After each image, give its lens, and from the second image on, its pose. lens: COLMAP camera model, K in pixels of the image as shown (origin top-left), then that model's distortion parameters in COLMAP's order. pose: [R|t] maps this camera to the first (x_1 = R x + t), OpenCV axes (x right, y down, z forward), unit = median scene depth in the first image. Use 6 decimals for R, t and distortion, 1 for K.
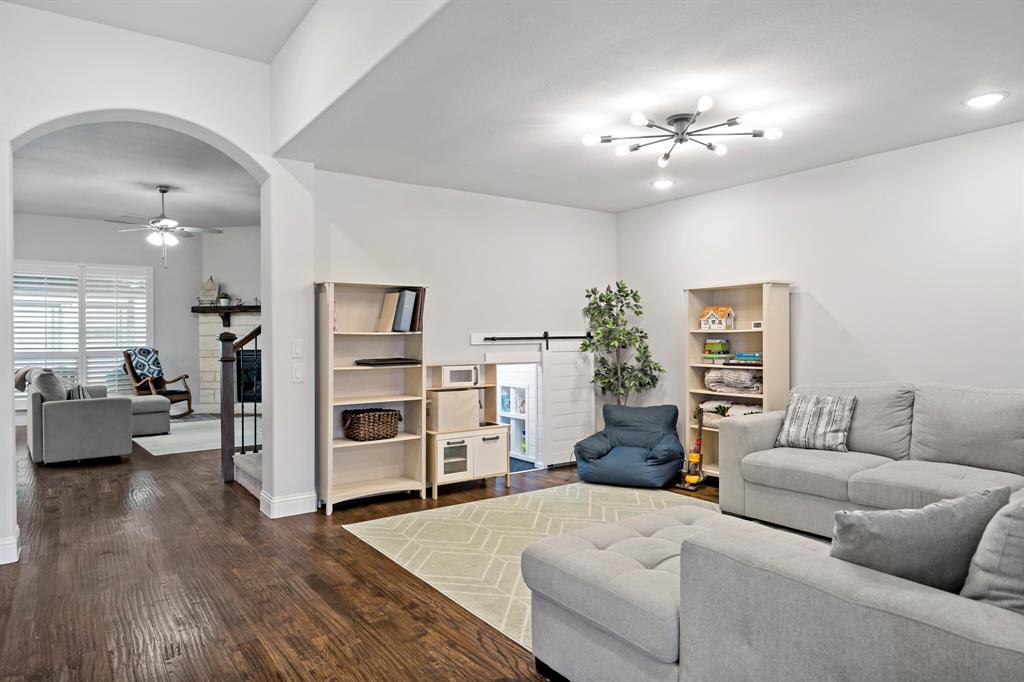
lens RADIAL K [[677.0, 0, 532.7], [0, 677.0, 336.9], [0, 0, 1]] dist [0.024677, -0.004789]
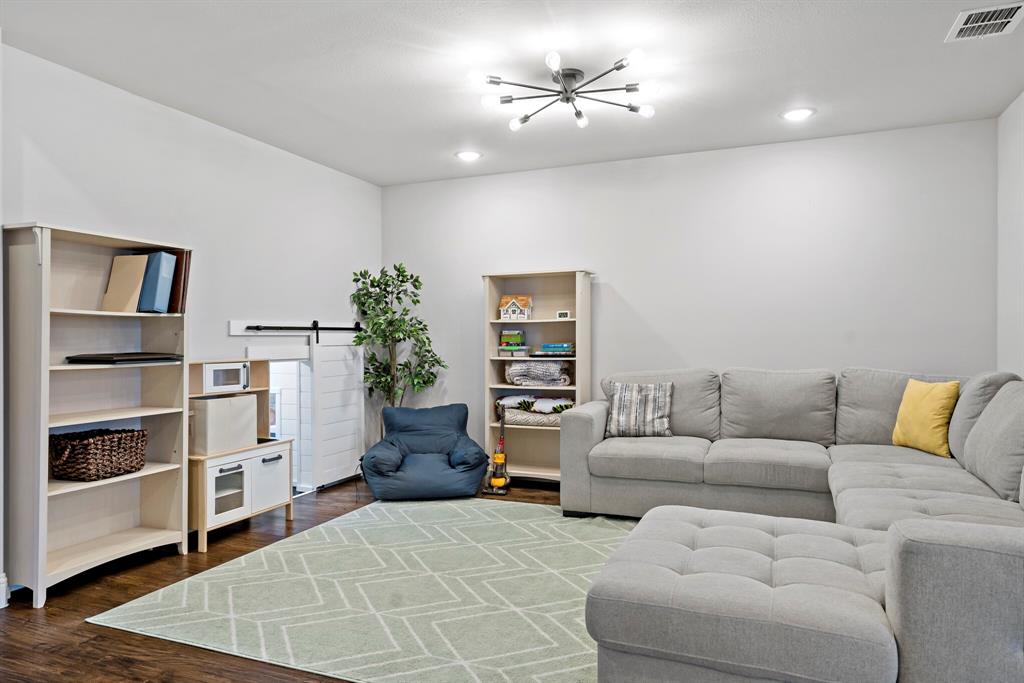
lens RADIAL K [[677.0, 0, 541.9], [0, 677.0, 337.7], [0, 0, 1]] dist [0.024677, -0.004789]
pose [[0.842593, 0.000722, 0.538550, -0.222753], [0.003923, 0.999964, -0.007478, 0.022811], [-0.538536, 0.008414, 0.842560, 0.207083]]
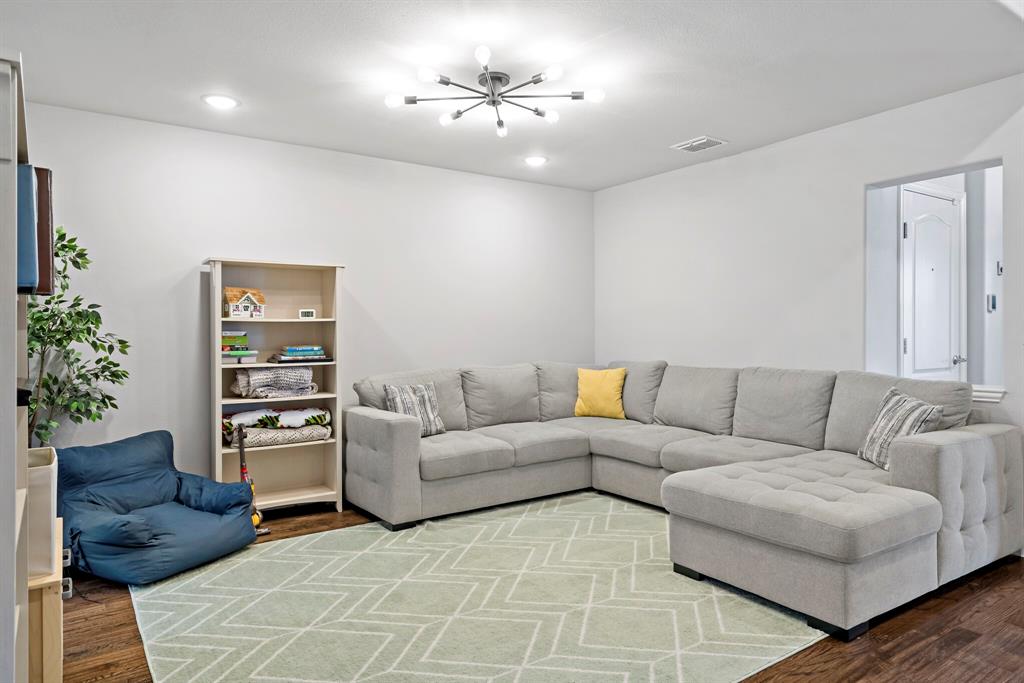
lens RADIAL K [[677.0, 0, 490.4], [0, 677.0, 341.6], [0, 0, 1]] dist [0.024677, -0.004789]
pose [[0.018762, -0.021196, 0.999599, -0.531025], [0.004593, 0.999767, 0.021113, 0.000712], [-0.999813, 0.004195, 0.018855, 0.775282]]
